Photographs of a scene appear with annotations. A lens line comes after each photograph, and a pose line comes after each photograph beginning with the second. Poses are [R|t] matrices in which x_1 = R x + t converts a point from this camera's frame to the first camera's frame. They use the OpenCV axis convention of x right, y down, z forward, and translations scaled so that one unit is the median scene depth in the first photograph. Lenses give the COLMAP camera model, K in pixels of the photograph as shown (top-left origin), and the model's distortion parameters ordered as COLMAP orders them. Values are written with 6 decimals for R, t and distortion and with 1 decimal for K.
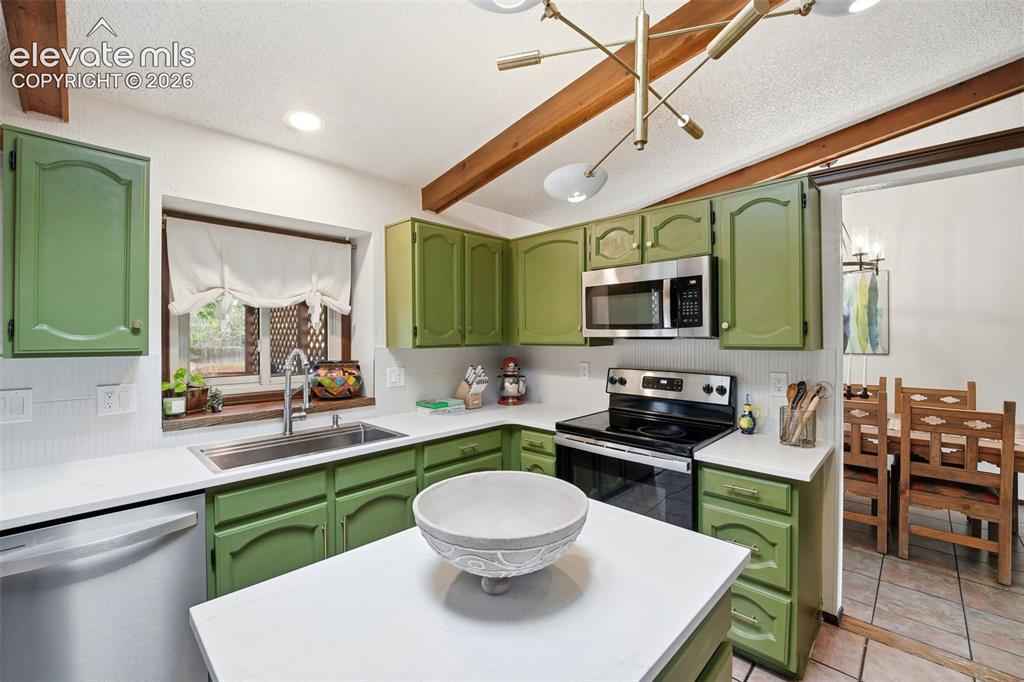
lens RADIAL K [[426.3, 0, 506.9], [0, 426.3, 334.7], [0, 0, 1]] dist [-0.008111, -0.003660]
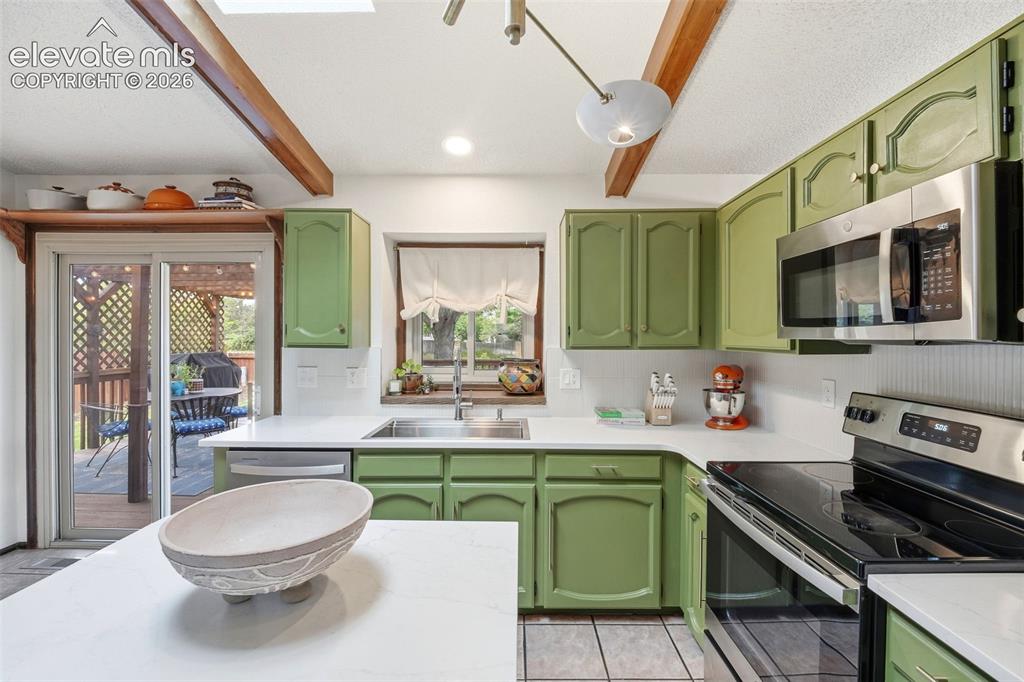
lens RADIAL K [[426.3, 0, 508.3], [0, 426.3, 338.7], [0, 0, 1]] dist [-0.008111, -0.003660]
pose [[0.684366, 0.010036, -0.729069, 0.374972], [-0.004331, 0.999944, 0.009699, 0.000315], [0.729126, -0.003480, 0.684371, 0.265692]]
